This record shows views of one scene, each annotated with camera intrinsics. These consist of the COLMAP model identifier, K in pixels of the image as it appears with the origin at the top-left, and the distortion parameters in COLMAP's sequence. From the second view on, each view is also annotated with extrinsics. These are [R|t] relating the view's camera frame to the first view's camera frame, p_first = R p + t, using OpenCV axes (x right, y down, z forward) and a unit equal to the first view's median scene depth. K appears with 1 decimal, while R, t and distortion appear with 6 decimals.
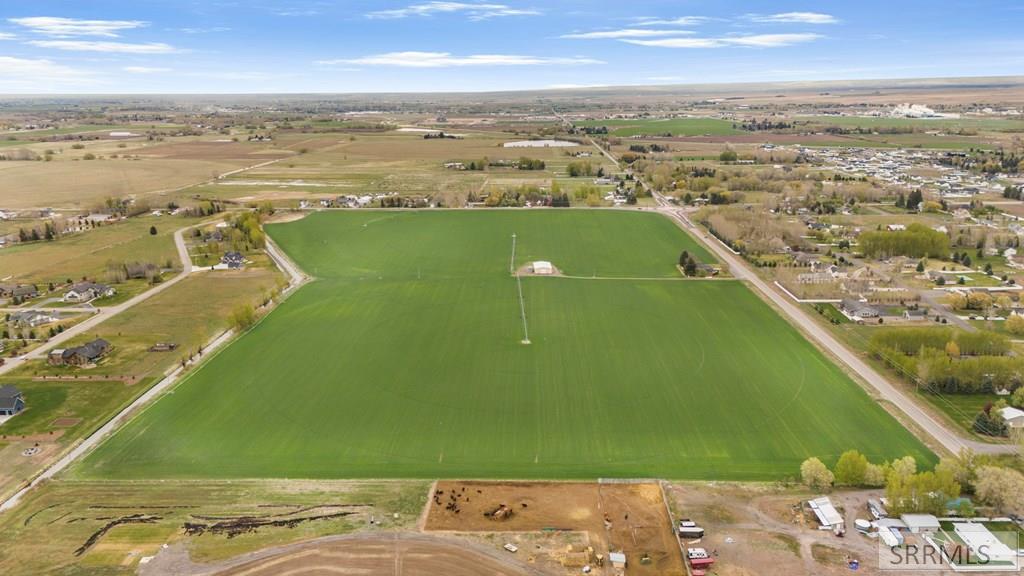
lens RADIAL K [[747.1, 0, 514.9], [0, 747.1, 289.3], [0, 0, 1]] dist [0.081781, -0.069056]
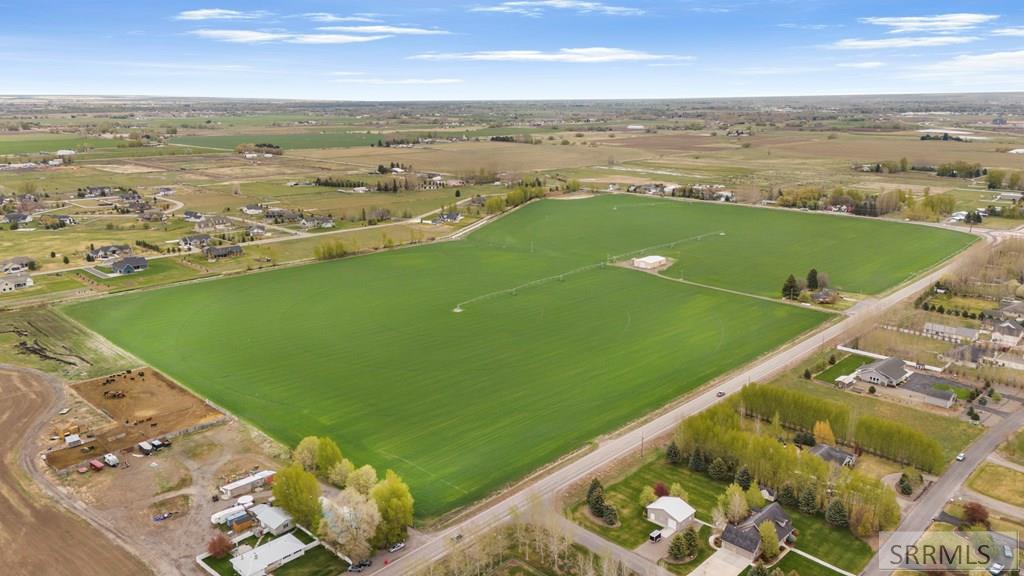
lens RADIAL K [[747.1, 0, 514.6], [0, 747.1, 296.5], [0, 0, 1]] dist [0.081781, -0.069056]
pose [[0.736087, 0.184051, -0.651384, 0.694210], [-0.179902, 0.980907, 0.073864, -0.034307], [0.652543, 0.062815, 0.755144, 0.278603]]
